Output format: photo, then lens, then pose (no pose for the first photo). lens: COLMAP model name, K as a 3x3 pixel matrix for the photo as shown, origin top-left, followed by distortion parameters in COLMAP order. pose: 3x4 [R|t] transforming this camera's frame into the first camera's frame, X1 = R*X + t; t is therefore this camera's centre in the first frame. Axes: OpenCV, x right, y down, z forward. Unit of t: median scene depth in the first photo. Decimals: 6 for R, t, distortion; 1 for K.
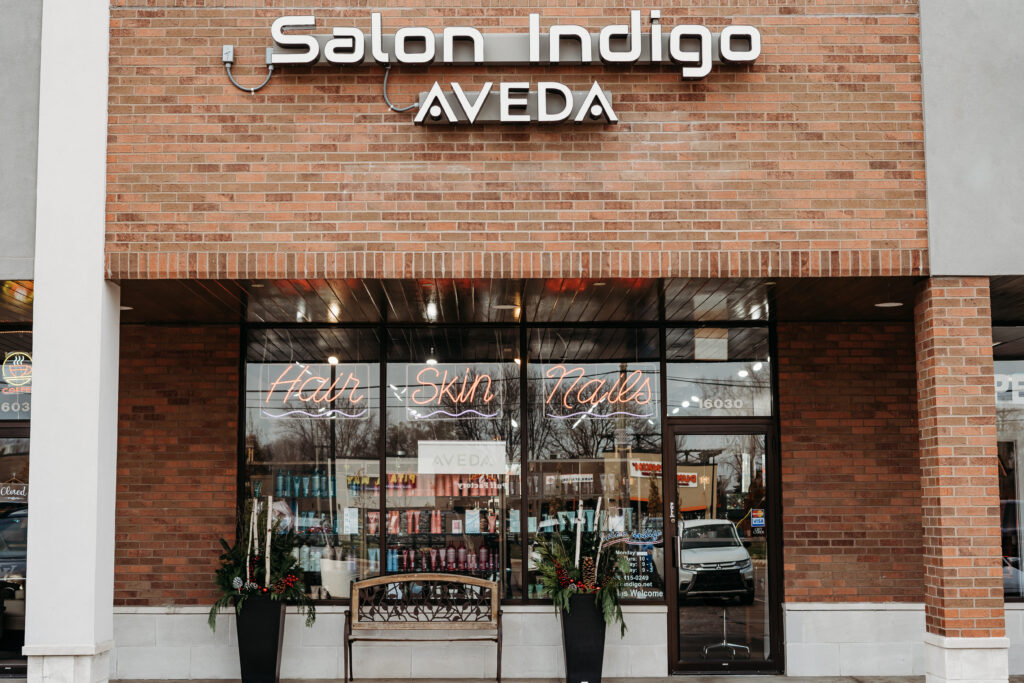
lens RADIAL K [[1540.5, 0, 492.9], [0, 1540.5, 314.6], [0, 0, 1]] dist [-0.009413, -0.051444]
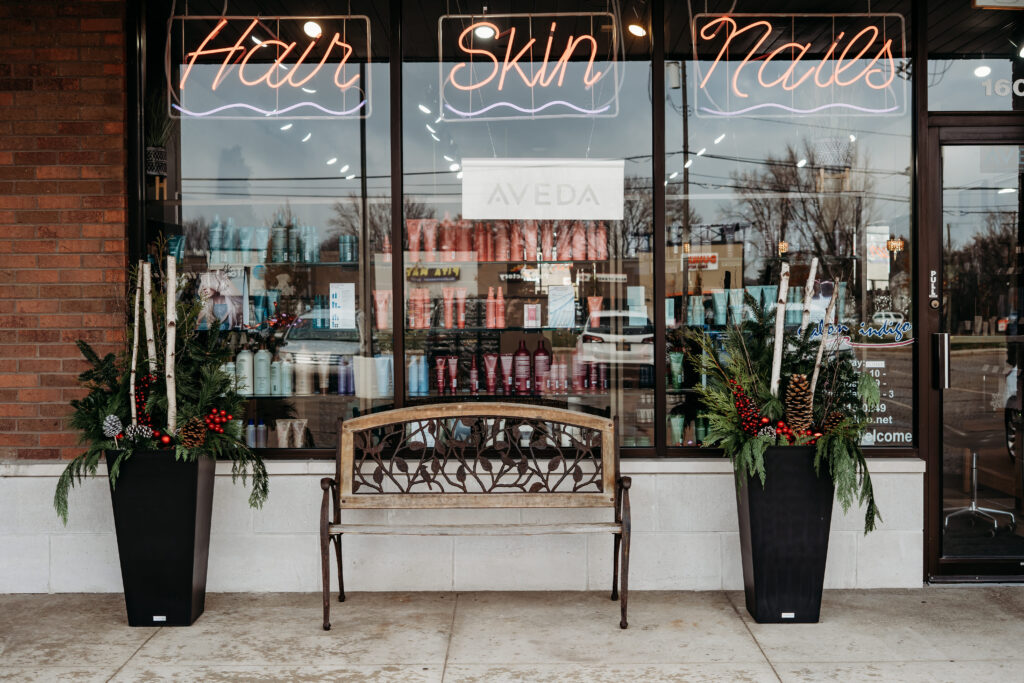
lens RADIAL K [[1540.5, 0, 492.9], [0, 1540.5, 314.6], [0, 0, 1]] dist [-0.009413, -0.051444]
pose [[0.999605, -0.002875, -0.027967, -0.023467], [0.006628, 0.990815, 0.135061, 0.065238], [0.027321, -0.135192, 0.990443, 0.472362]]
